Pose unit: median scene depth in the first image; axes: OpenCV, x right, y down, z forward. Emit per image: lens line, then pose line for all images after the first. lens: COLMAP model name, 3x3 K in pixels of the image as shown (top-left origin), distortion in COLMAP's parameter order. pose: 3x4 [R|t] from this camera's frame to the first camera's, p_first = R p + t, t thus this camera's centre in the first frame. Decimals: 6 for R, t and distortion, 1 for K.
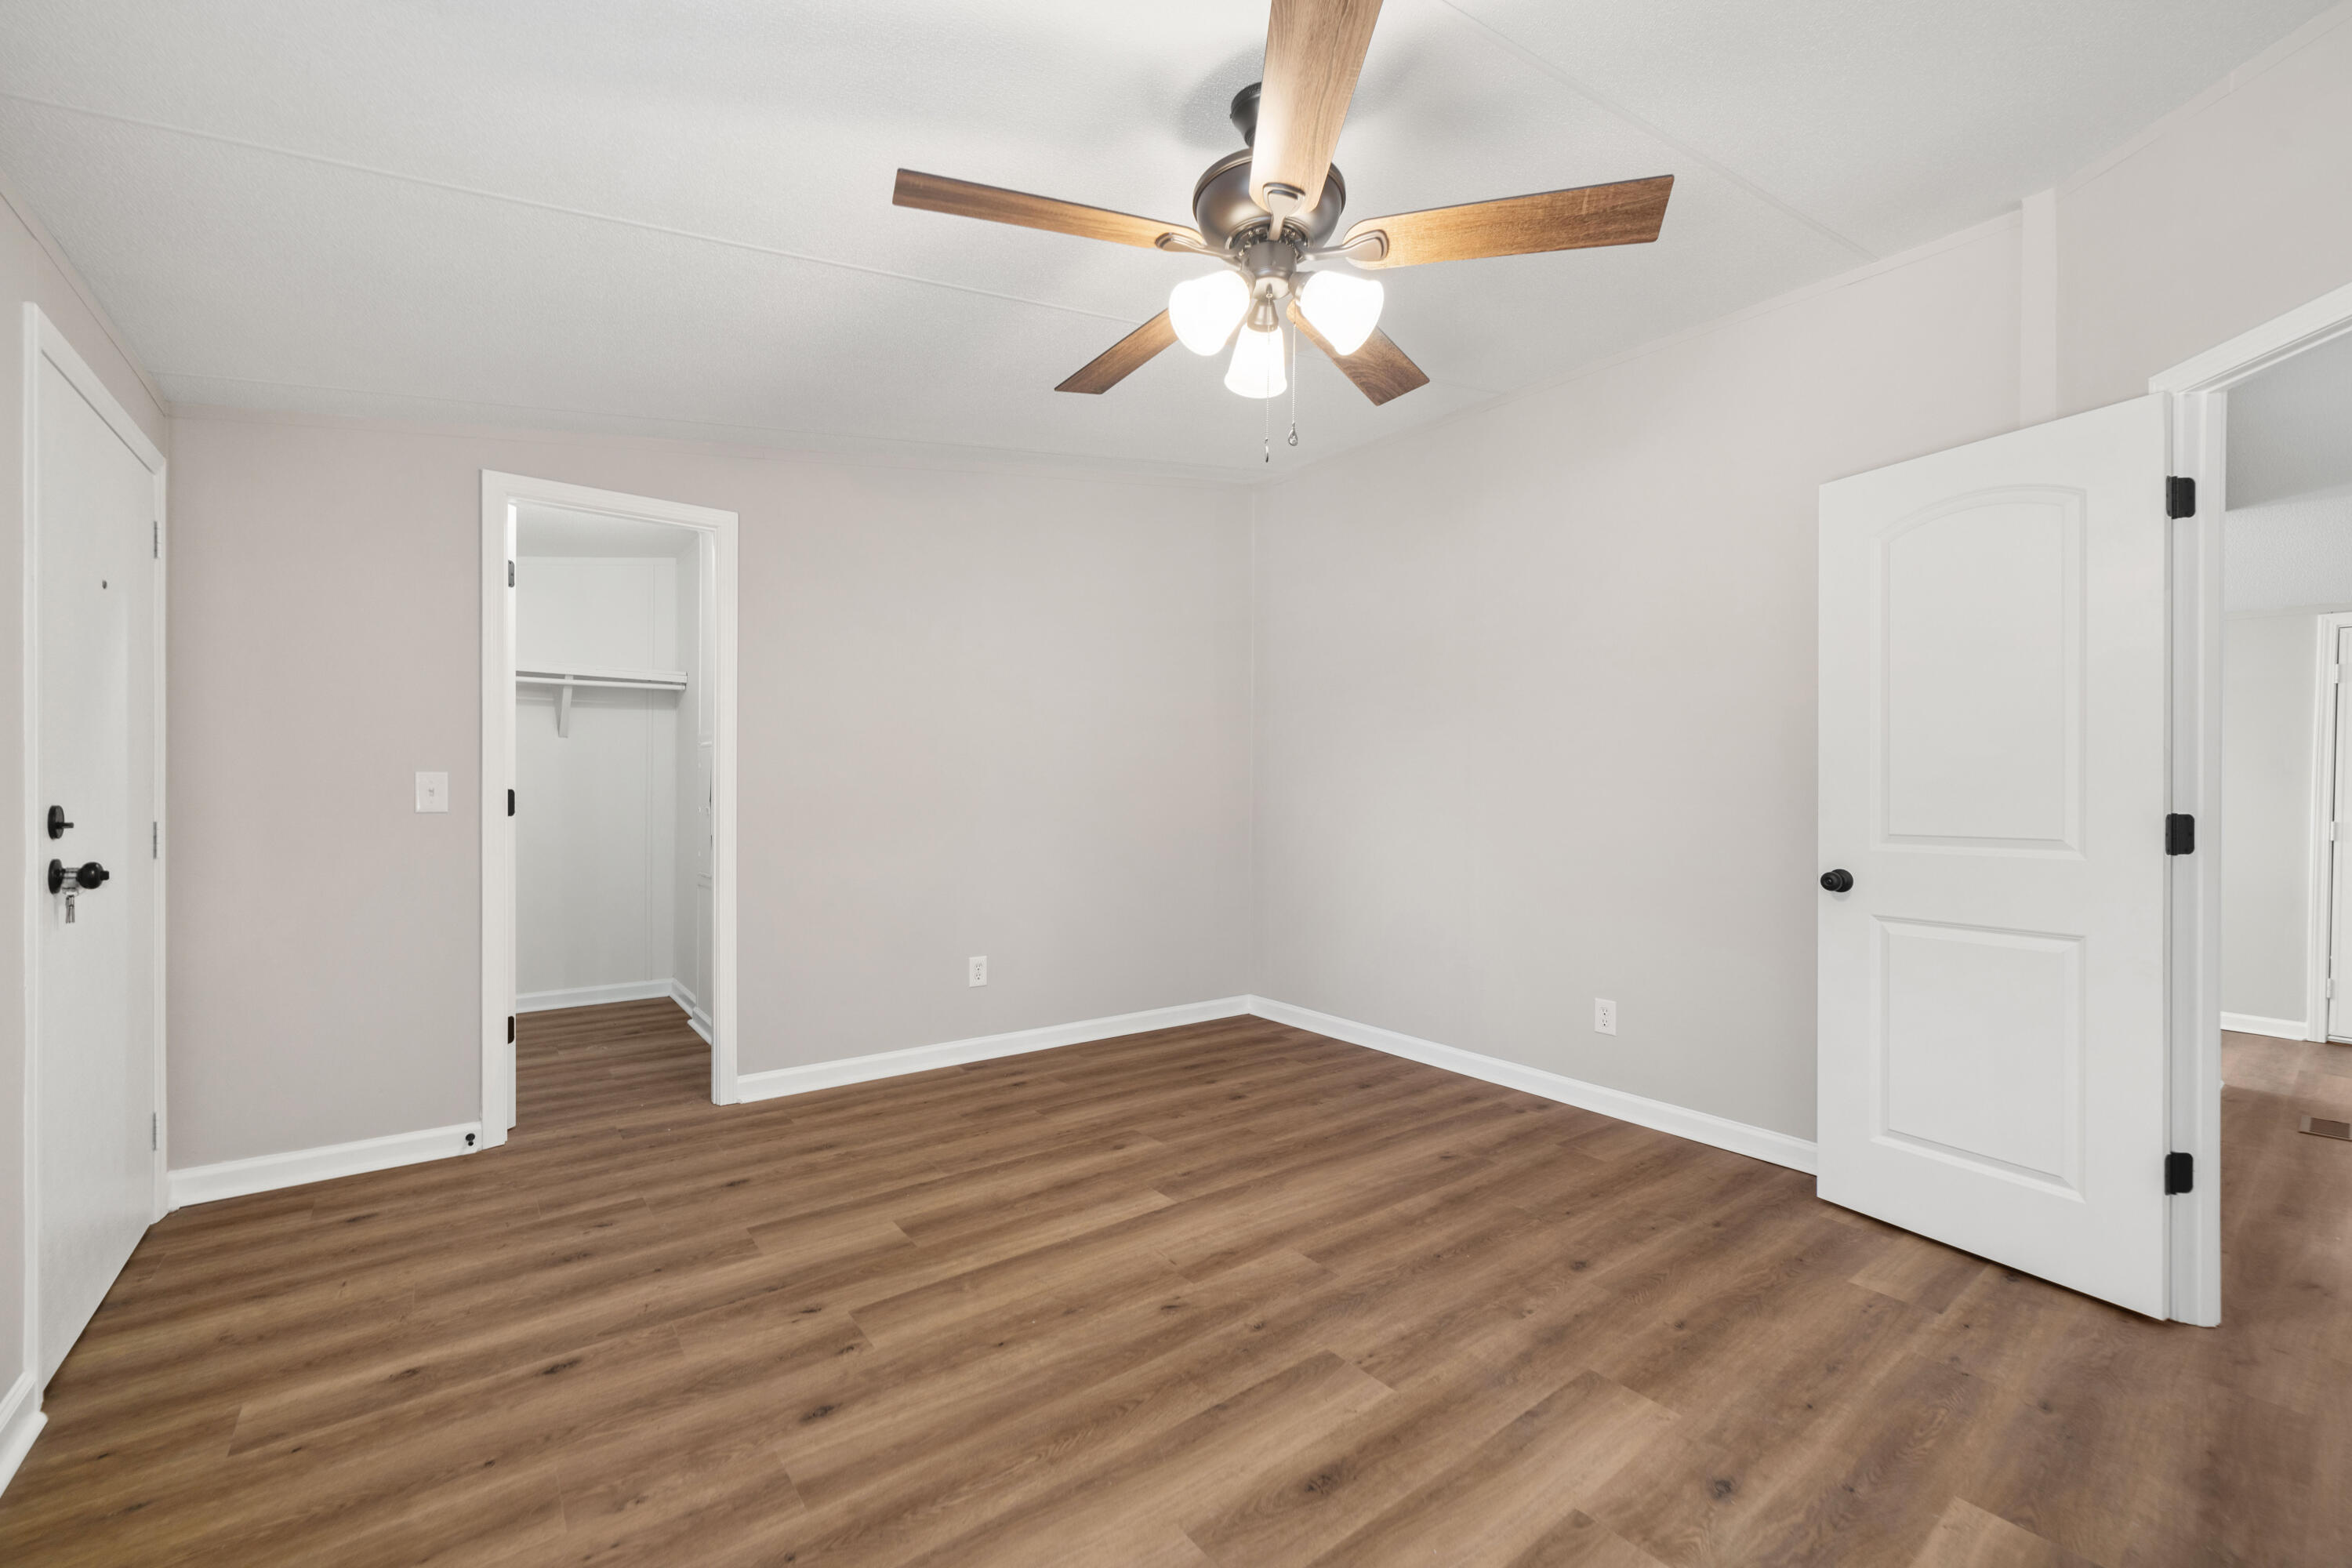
lens RADIAL K [[959.5, 0, 1176.0], [0, 959.5, 784.0], [0, 0, 1]] dist [0.001019, 0.000175]
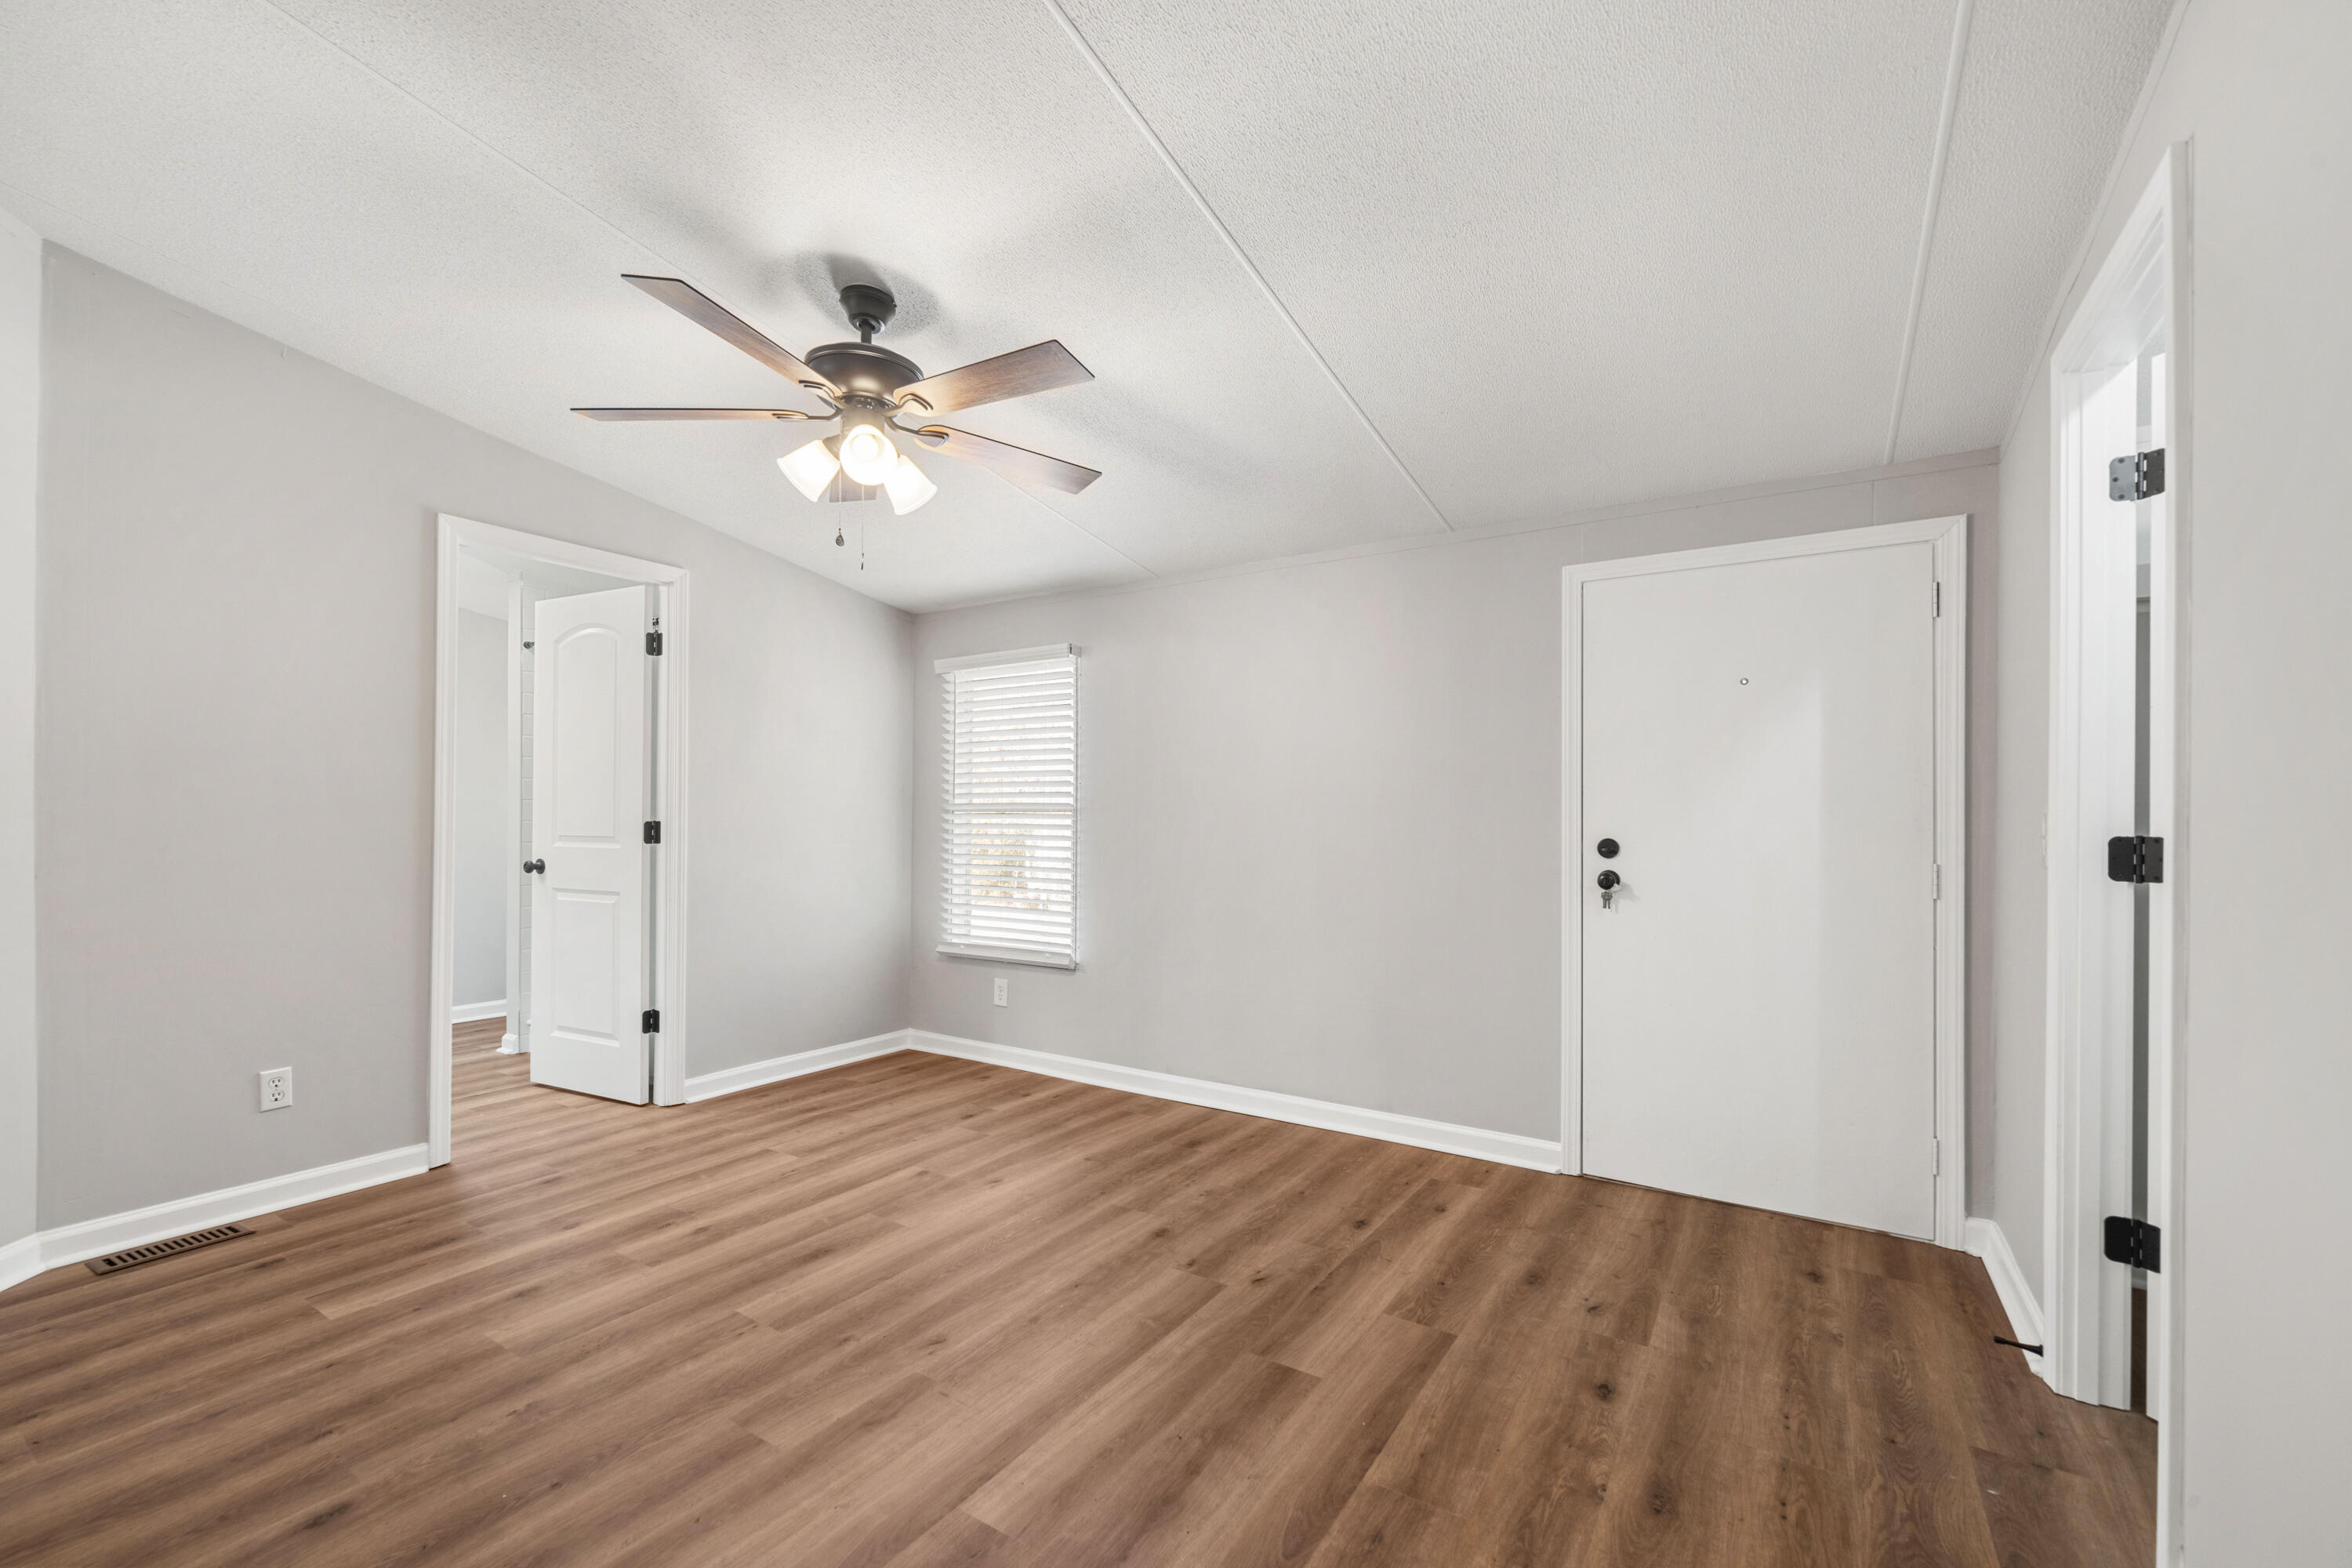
lens RADIAL K [[956.3, 0, 1158.6], [0, 956.3, 827.5], [0, 0, 1]] dist [0.000135, 0.000141]
pose [[-0.948811, -0.013846, -0.315540, 0.081258], [-0.014204, 0.999898, -0.001166, 0.012770], [0.315524, 0.003376, -0.948912, 1.704311]]
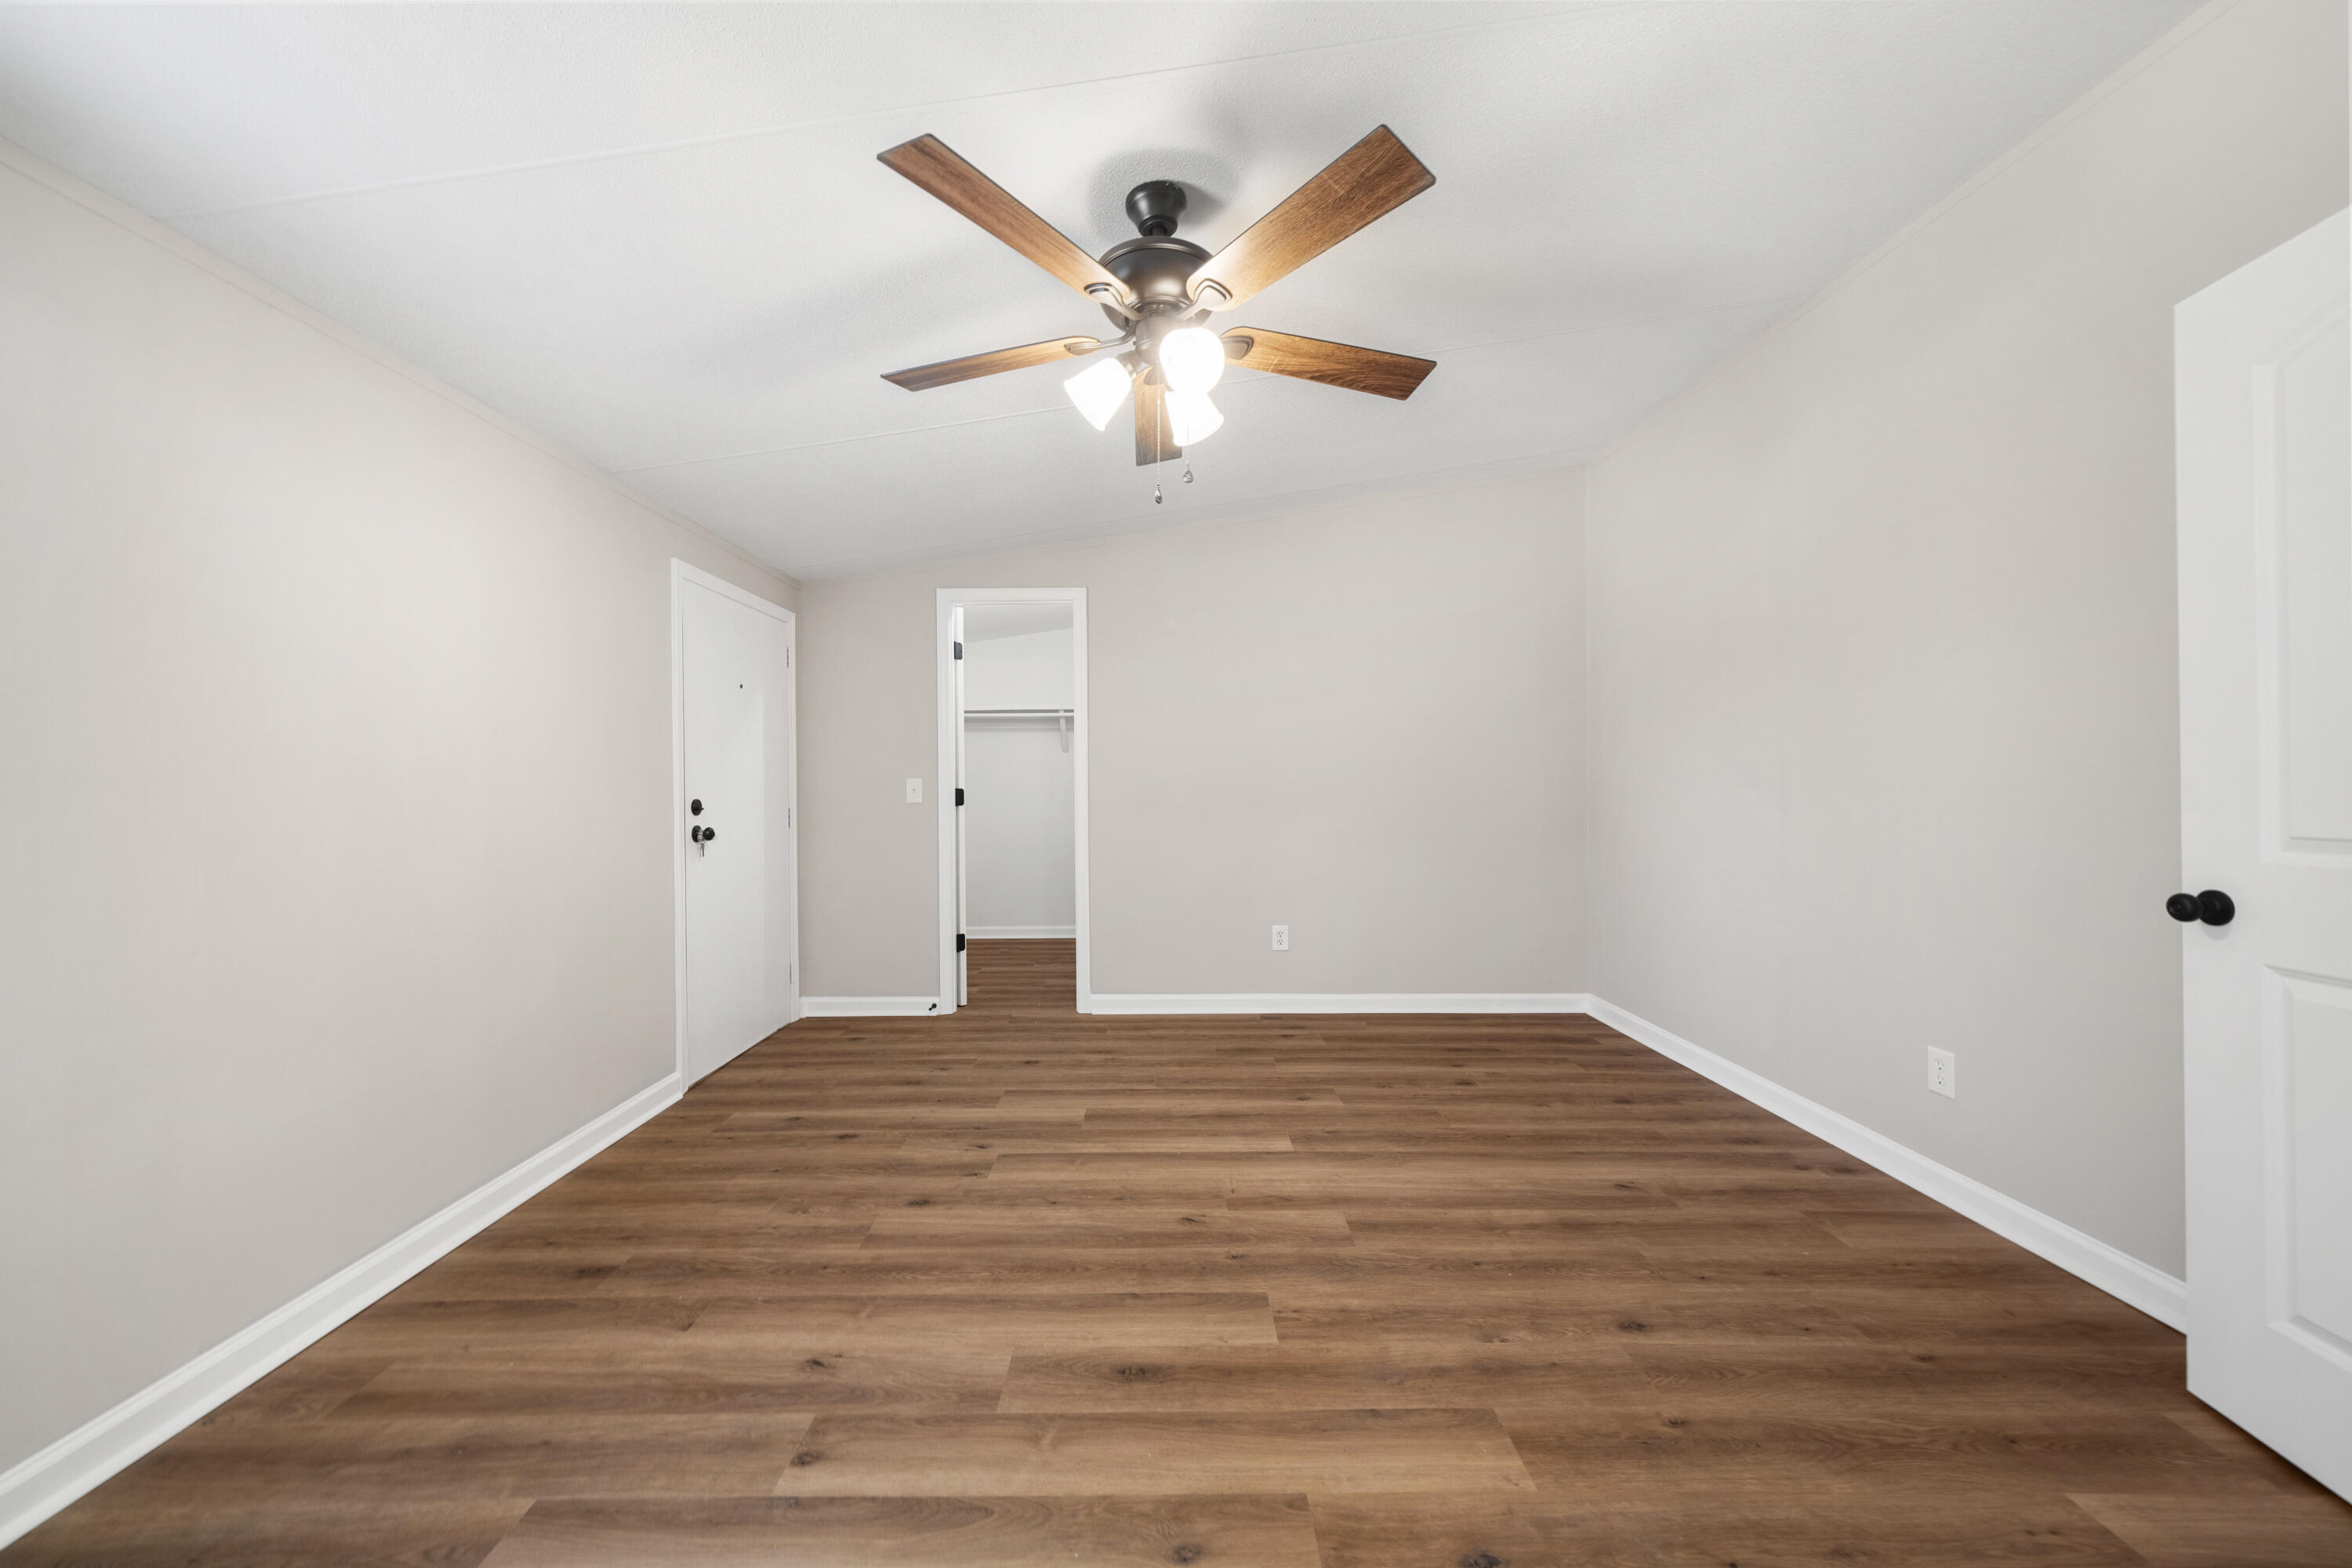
lens RADIAL K [[854.2, 0, 1164.2], [0, 854.2, 776.9], [0, 0, 1]] dist [-0.000419, -0.000041]
pose [[0.790887, -0.019421, -0.611654, 0.531730], [0.017027, 0.999808, -0.009729, 0.007197], [0.611725, -0.002720, 0.791066, 0.127136]]
